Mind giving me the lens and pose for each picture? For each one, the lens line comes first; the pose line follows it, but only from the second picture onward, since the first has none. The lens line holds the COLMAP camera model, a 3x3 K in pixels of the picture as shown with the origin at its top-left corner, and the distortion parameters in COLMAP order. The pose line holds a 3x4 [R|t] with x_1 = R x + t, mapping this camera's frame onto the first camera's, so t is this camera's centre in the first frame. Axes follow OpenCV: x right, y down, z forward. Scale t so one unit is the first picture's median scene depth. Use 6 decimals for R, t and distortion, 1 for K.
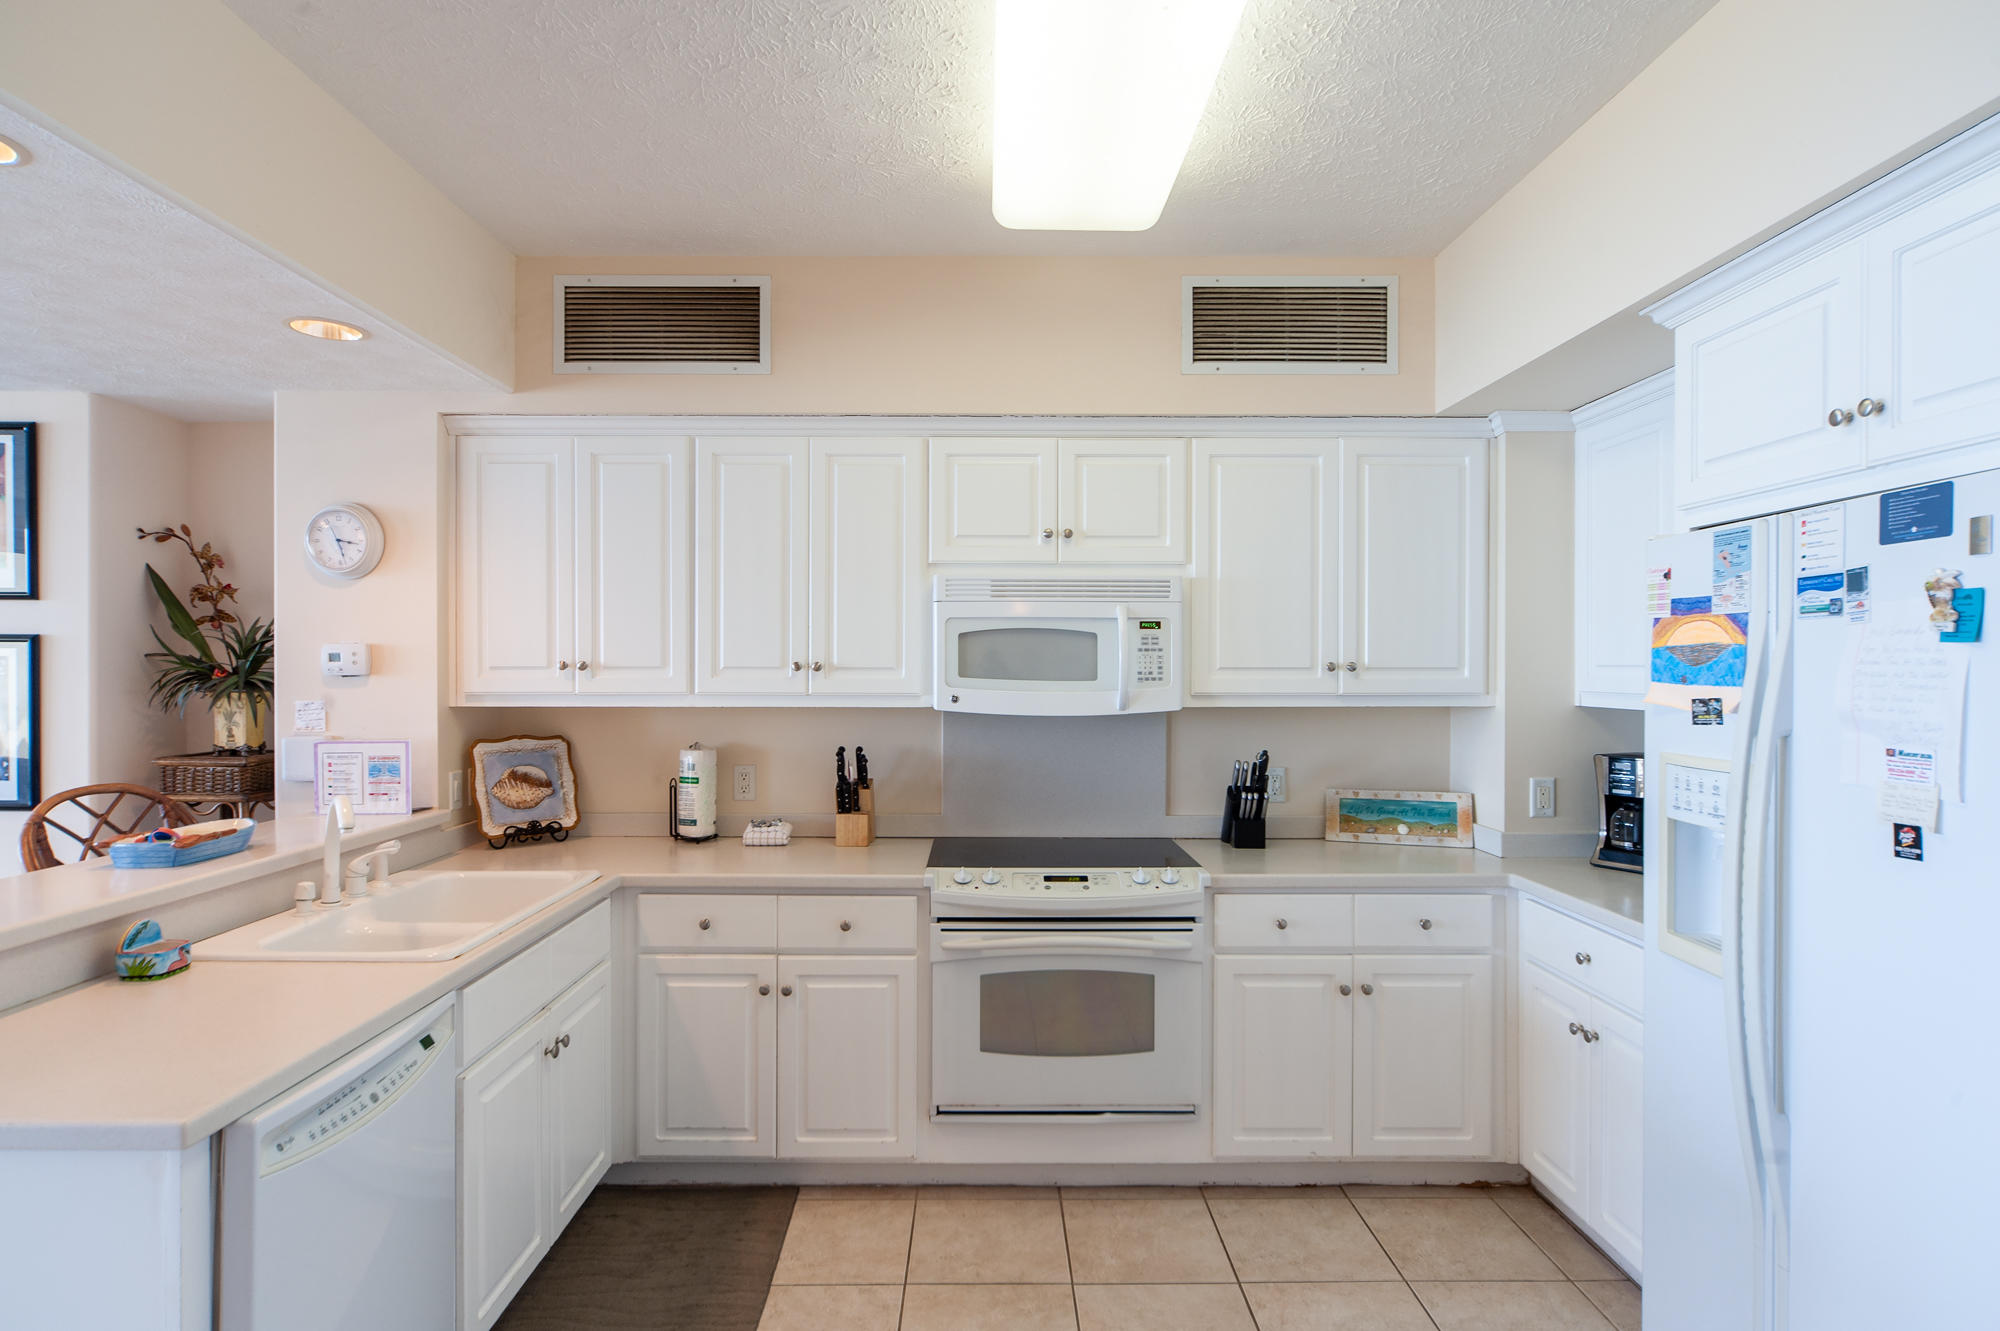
lens RADIAL K [[1045.4, 0, 993.1], [0, 1045.4, 662.9], [0, 0, 1]] dist [0.004318, -0.003536]
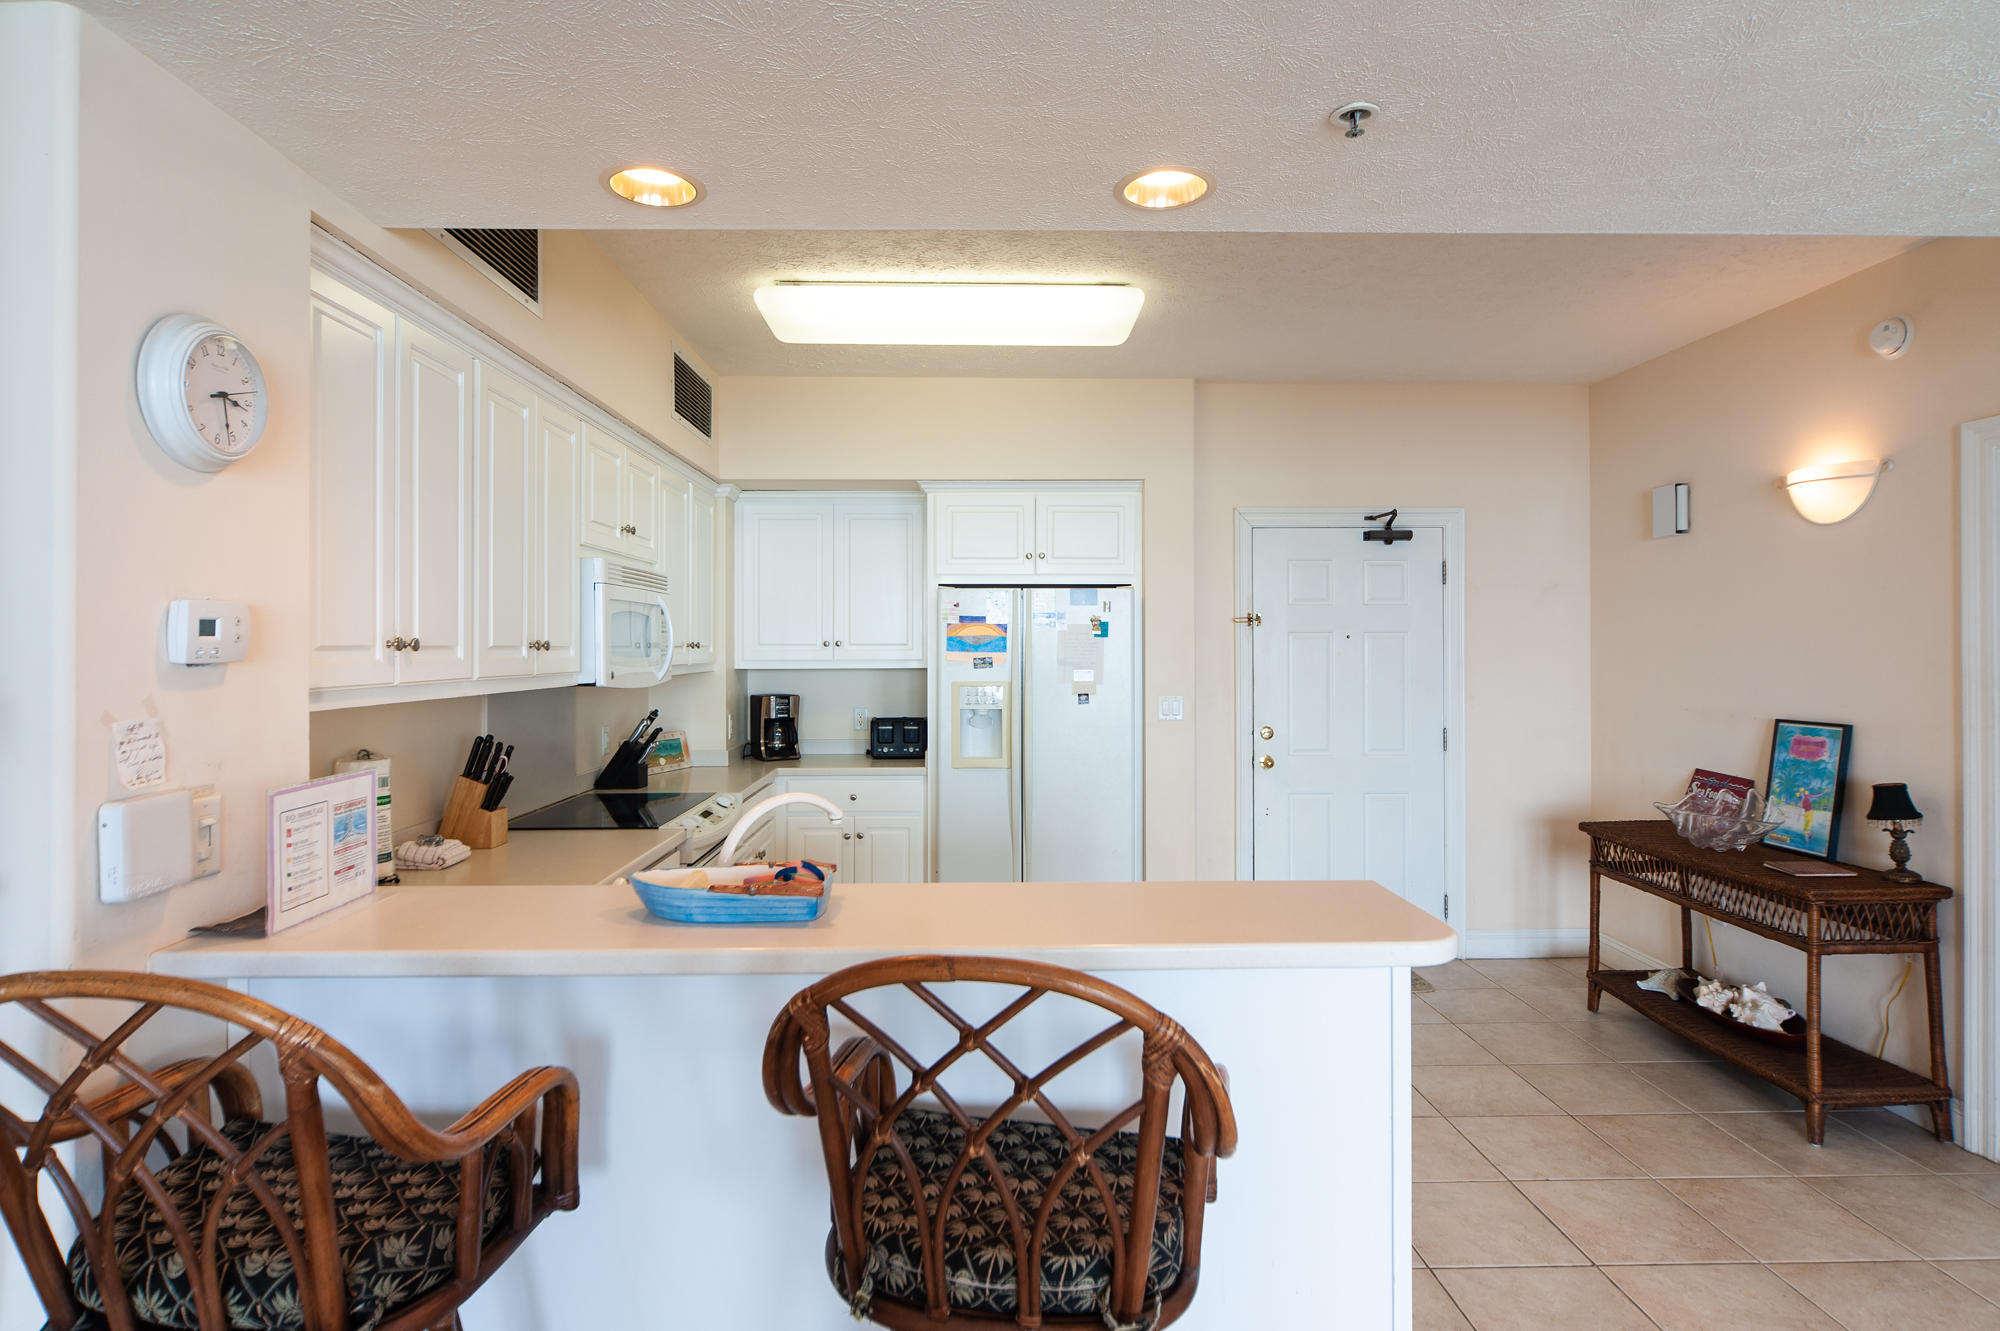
lens RADIAL K [[1045.4, 0, 995.4], [0, 1045.4, 642.0], [0, 0, 1]] dist [0.004318, -0.003536]
pose [[-0.011152, 0.002606, 0.999934, -1.792027], [-0.001475, 0.999995, -0.002622, 0.003864], [-0.999937, -0.001504, -0.011148, 1.002757]]
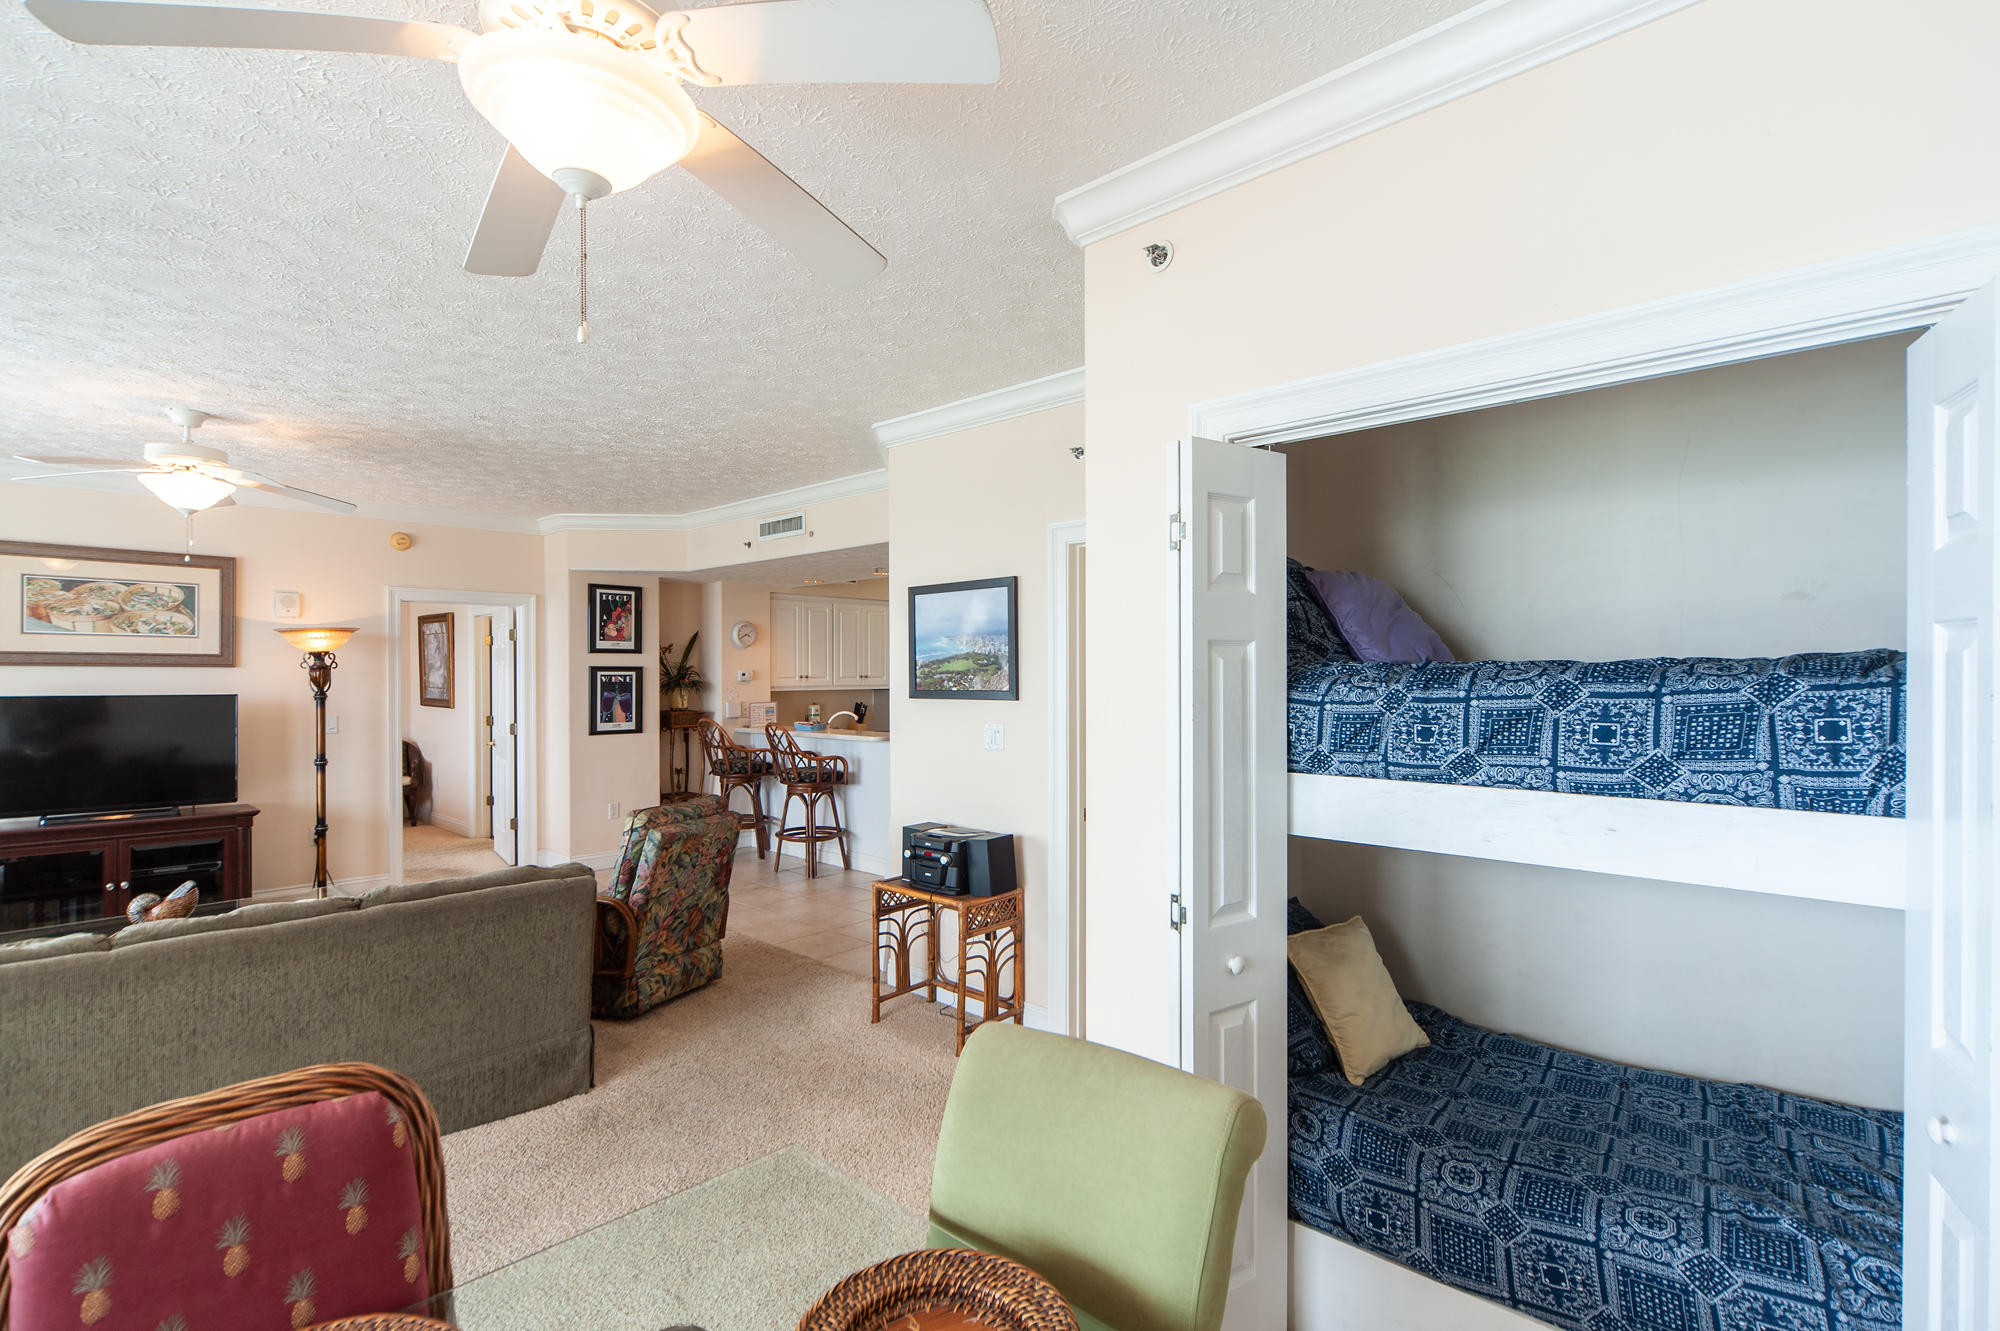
lens RADIAL K [[926.5, 0, 988.5], [0, 926.5, 671.7], [0, 0, 1]] dist [0.000442, 0.000905]
pose [[0.677025, -0.001433, 0.735959, -3.289145], [0.001569, 0.999999, 0.000504, -0.021101], [-0.735958, 0.000813, 0.677026, -1.992577]]
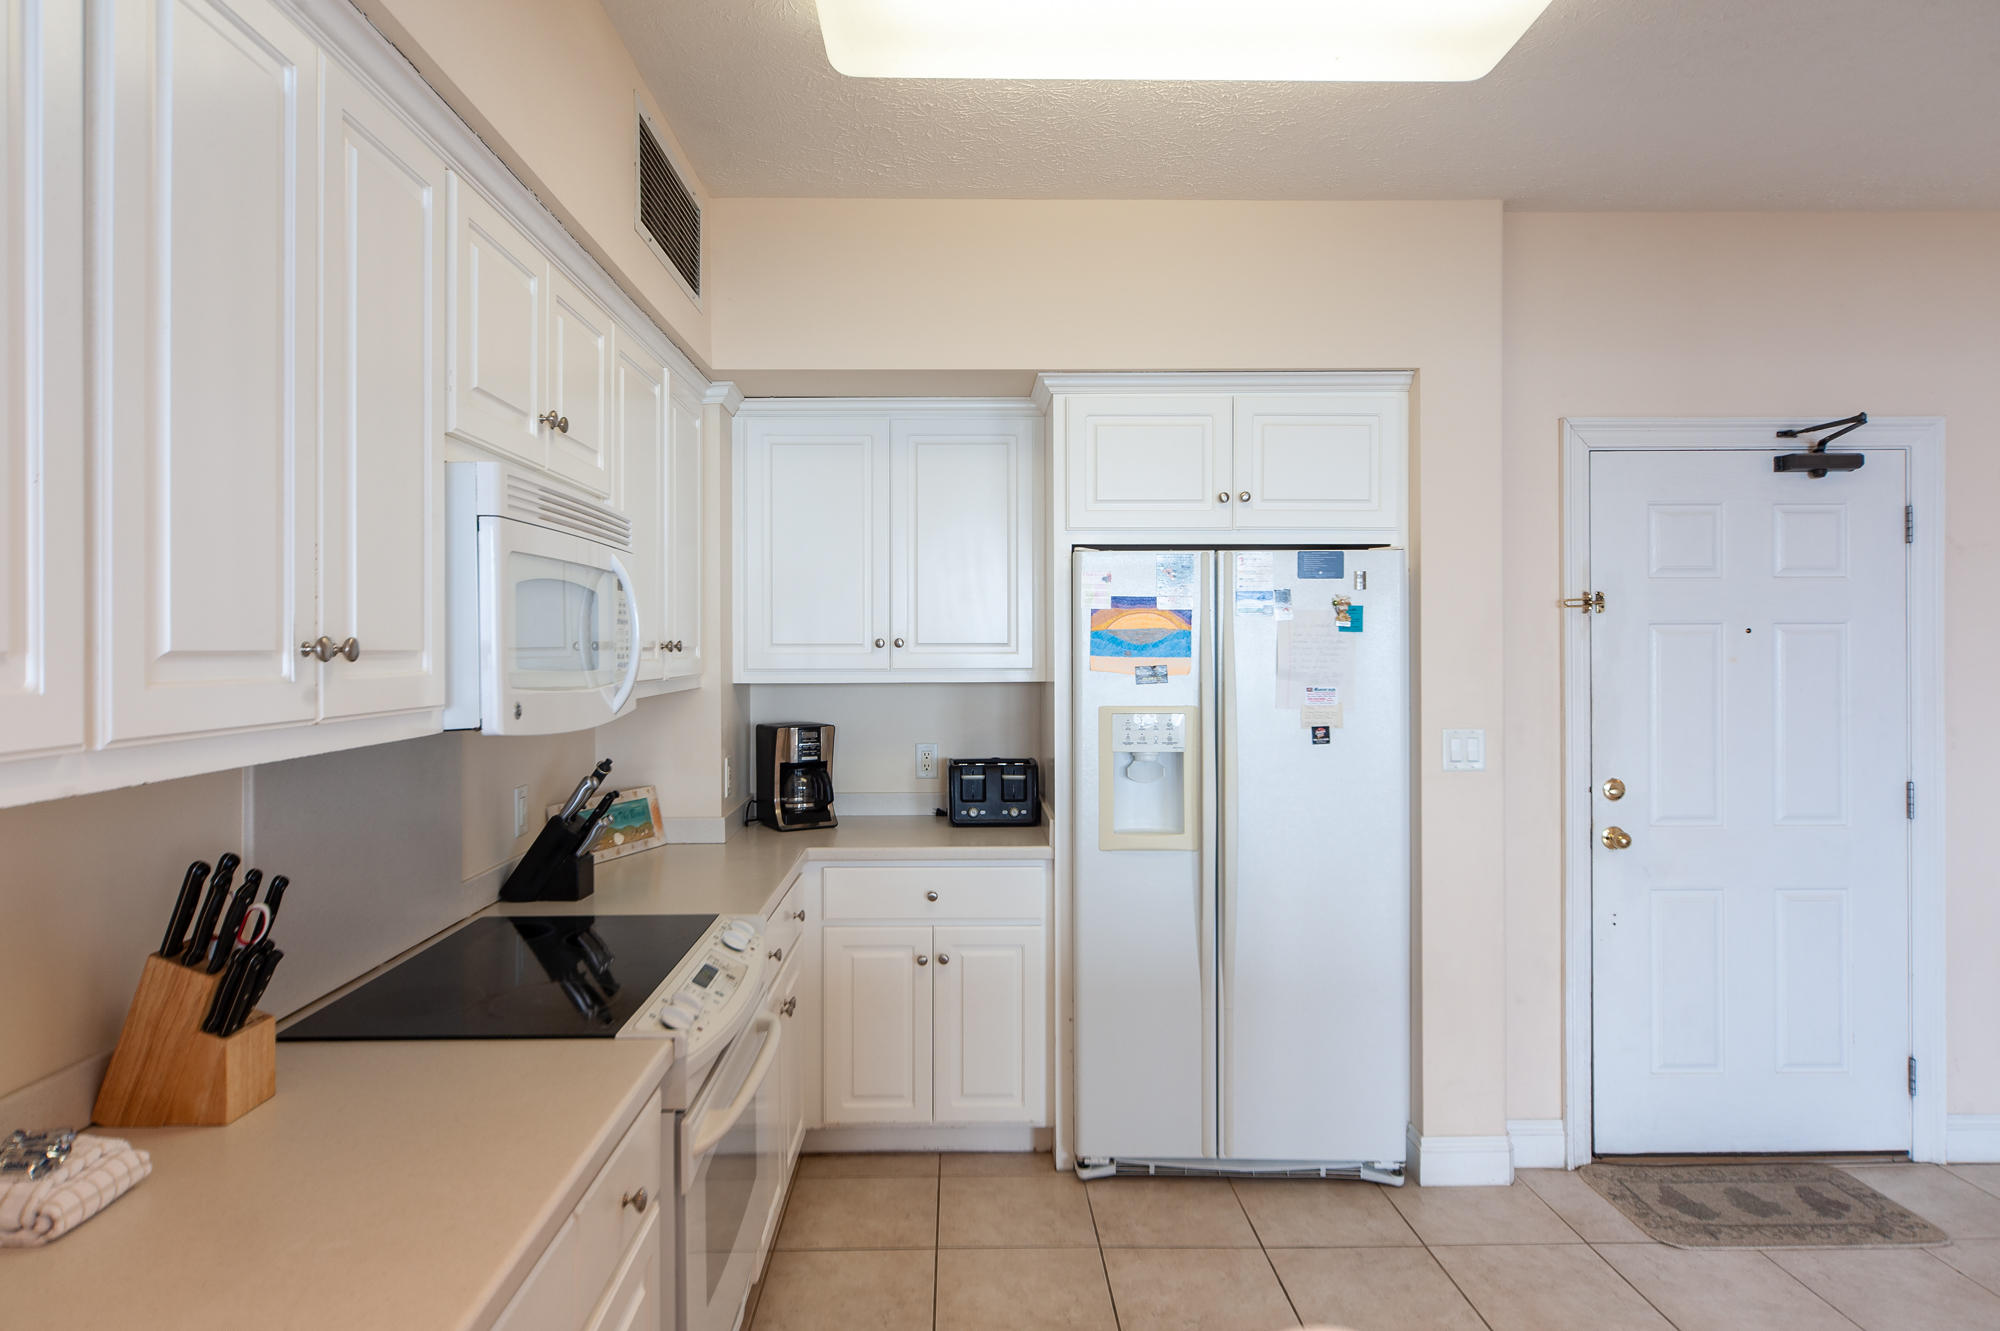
lens RADIAL K [[1141.7, 0, 967.2], [0, 1141.7, 648.0], [0, 0, 1]] dist [-0.006334, 0.002192]
pose [[-0.003168, -0.004315, 0.999986, -0.935103], [-0.000189, 0.999991, 0.004314, 0.001688], [-0.999995, -0.000175, -0.003169, 1.271122]]
